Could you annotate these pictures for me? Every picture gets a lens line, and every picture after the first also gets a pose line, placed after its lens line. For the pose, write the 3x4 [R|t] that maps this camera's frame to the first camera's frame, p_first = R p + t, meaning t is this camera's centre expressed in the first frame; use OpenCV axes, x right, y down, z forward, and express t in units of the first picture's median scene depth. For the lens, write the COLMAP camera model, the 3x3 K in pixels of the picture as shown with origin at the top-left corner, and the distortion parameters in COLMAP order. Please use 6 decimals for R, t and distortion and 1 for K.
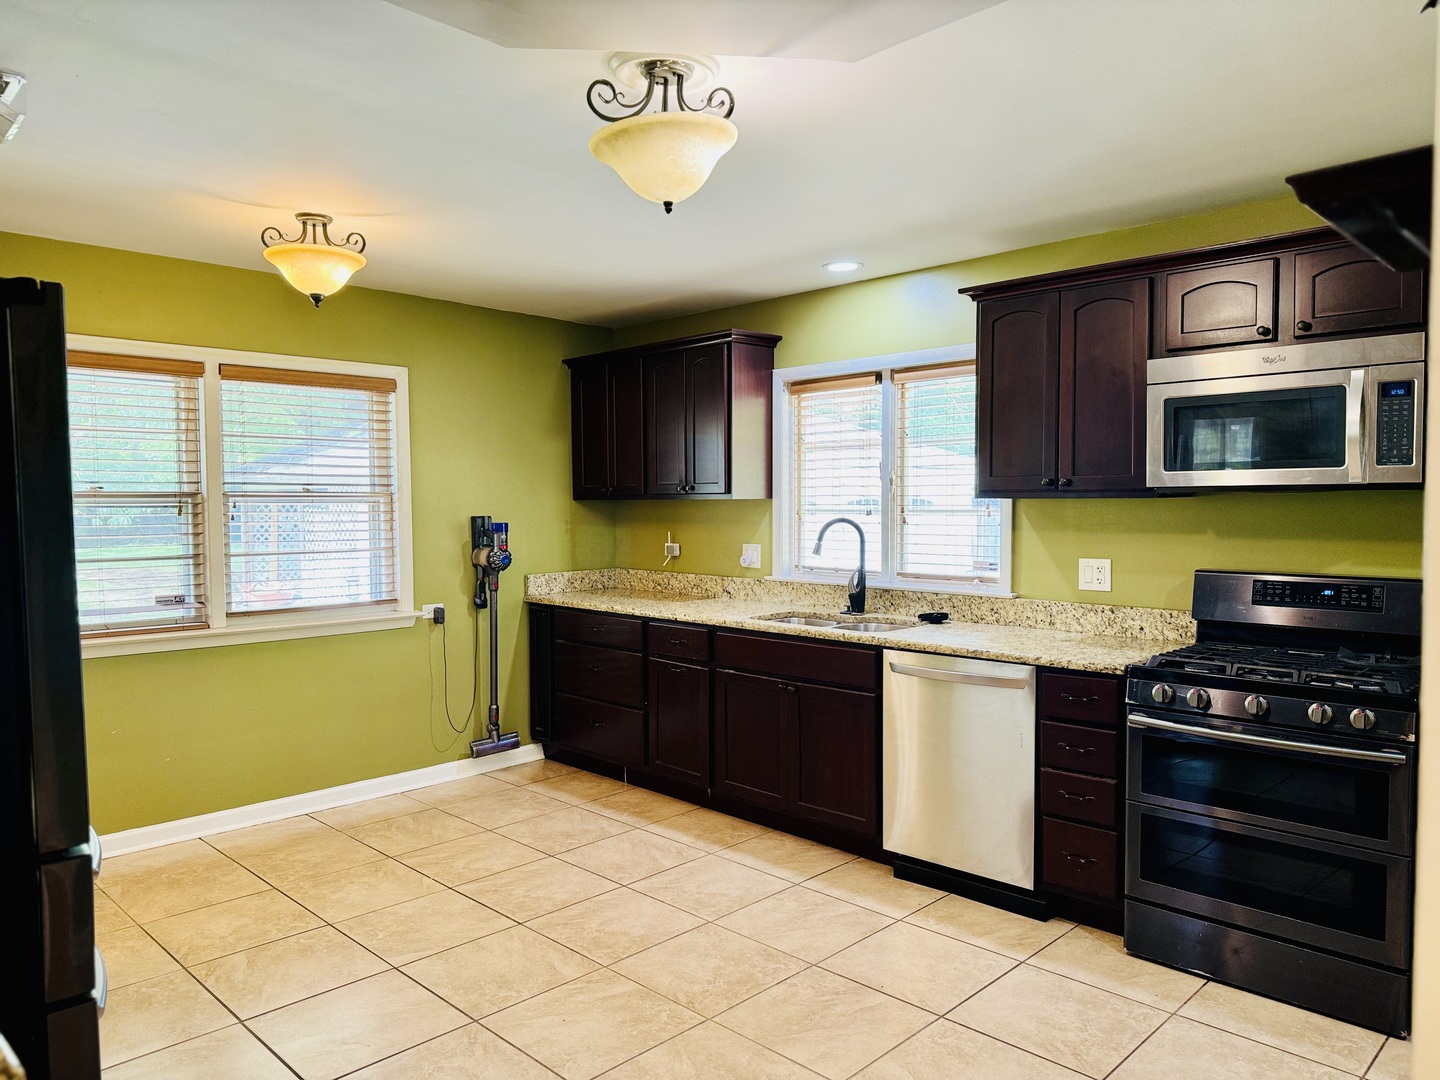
lens RADIAL K [[1005.6, 0, 726.0], [0, 1005.6, 540.5], [0, 0, 1]] dist [0.118691, -0.177976]
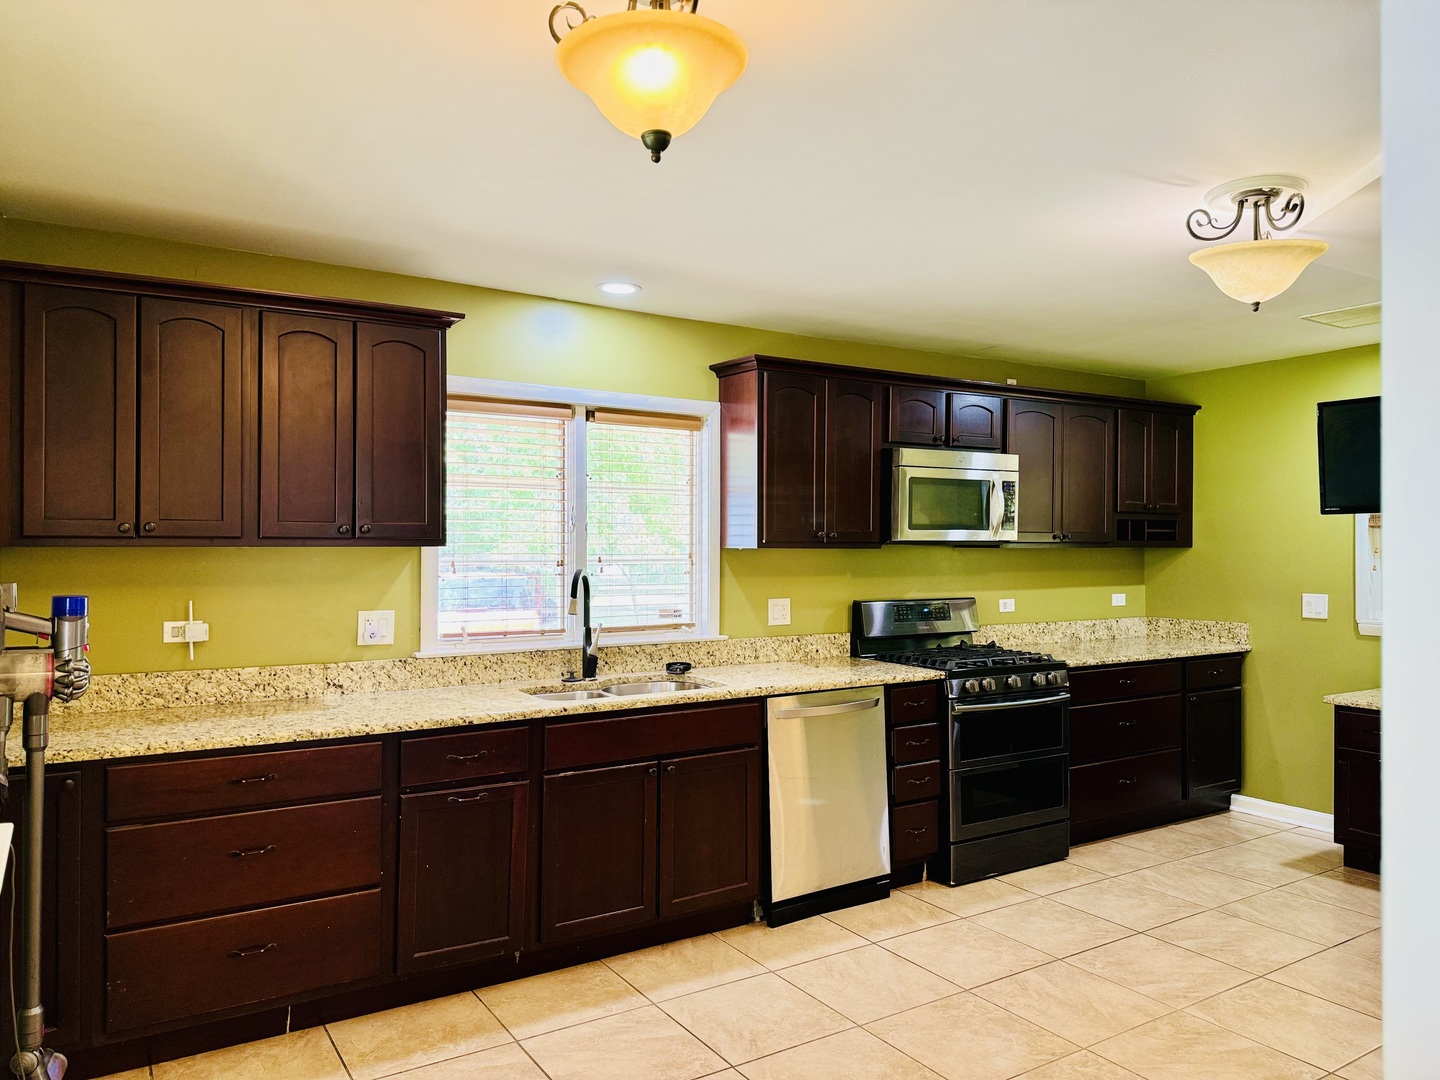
lens RADIAL K [[1005.6, 0, 726.0], [0, 1005.6, 540.5], [0, 0, 1]] dist [0.118691, -0.177976]
pose [[0.219007, 0.009639, 0.975676, -0.821840], [0.036634, 0.999165, -0.018094, -0.031555], [-0.975035, 0.039706, 0.218471, 0.812352]]
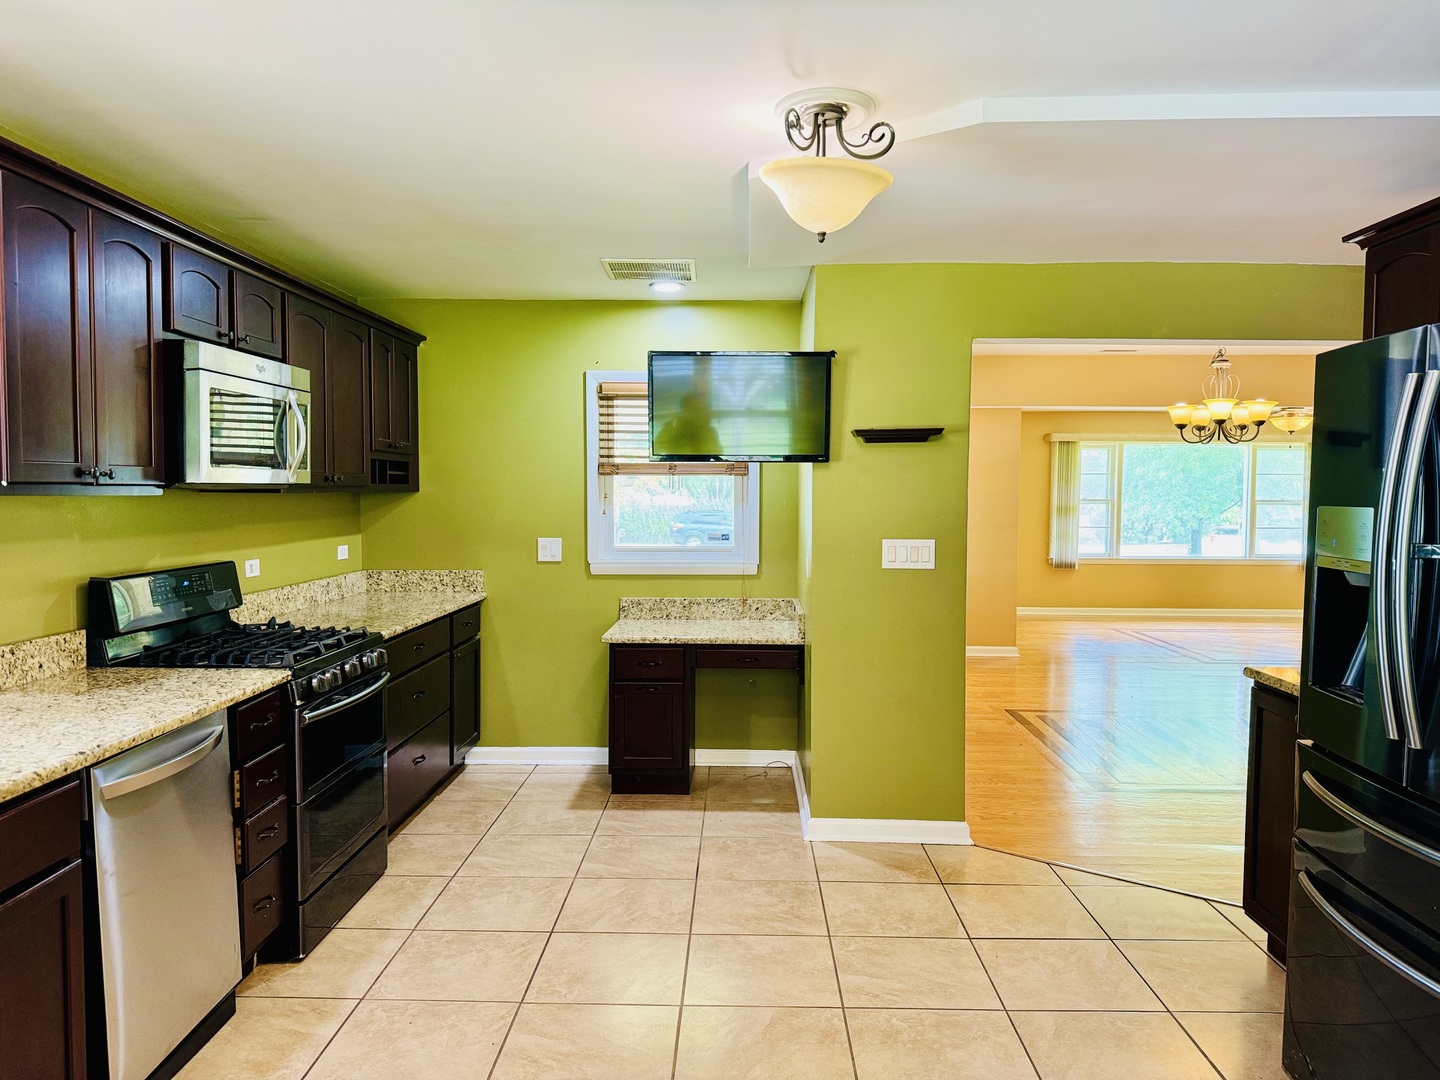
lens RADIAL K [[1005.6, 0, 726.0], [0, 1005.6, 540.5], [0, 0, 1]] dist [0.118691, -0.177976]
pose [[-0.686851, -0.035321, 0.725939, -0.483305], [0.028004, 0.996791, 0.074996, -0.048845], [-0.726258, 0.071840, -0.683658, 1.116802]]
